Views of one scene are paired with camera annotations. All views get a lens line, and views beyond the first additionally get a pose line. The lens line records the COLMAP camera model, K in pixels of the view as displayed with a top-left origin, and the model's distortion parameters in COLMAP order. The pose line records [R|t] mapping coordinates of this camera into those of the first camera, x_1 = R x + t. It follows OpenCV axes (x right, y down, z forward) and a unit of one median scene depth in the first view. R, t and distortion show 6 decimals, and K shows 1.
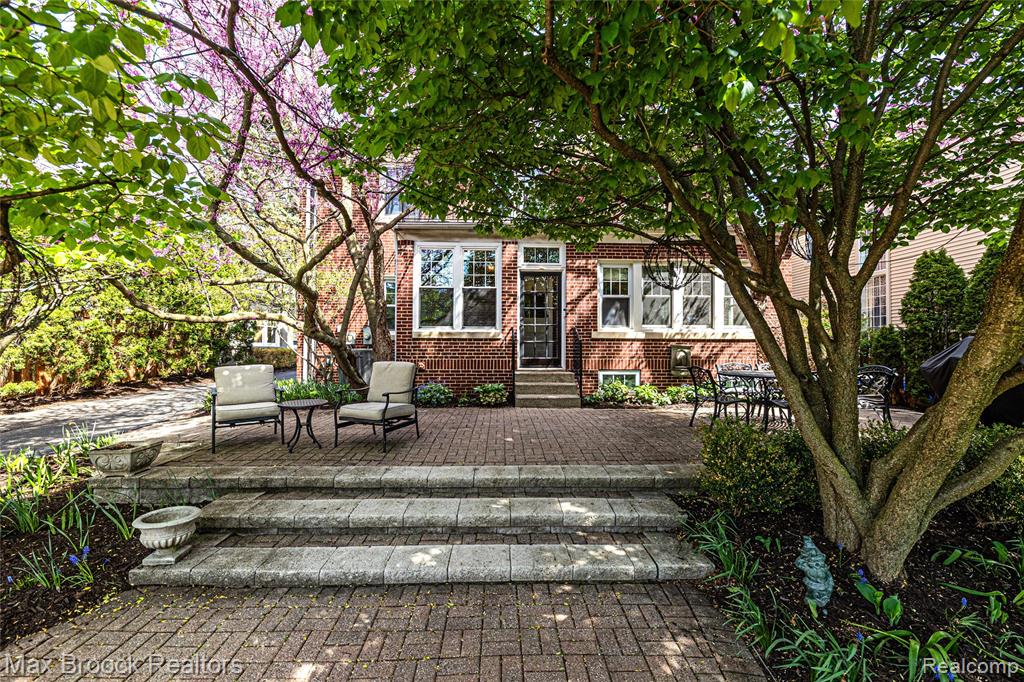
lens RADIAL K [[403.9, 0, 520.7], [0, 403.9, 340.6], [0, 0, 1]] dist [0.002577, -0.000078]
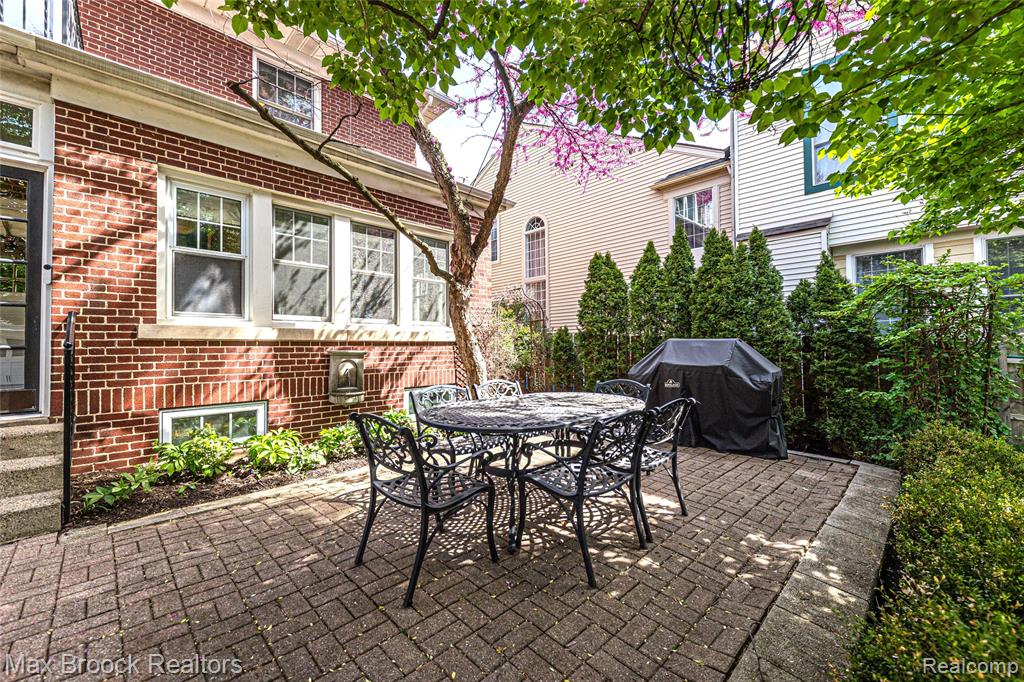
lens RADIAL K [[403.9, 0, 520.7], [0, 403.9, 340.6], [0, 0, 1]] dist [0.002577, -0.000078]
pose [[0.723094, 0.002243, 0.690746, 0.171258], [0.004178, 0.999962, -0.007621, 0.001001], [-0.690737, 0.008397, 0.723058, 0.395590]]
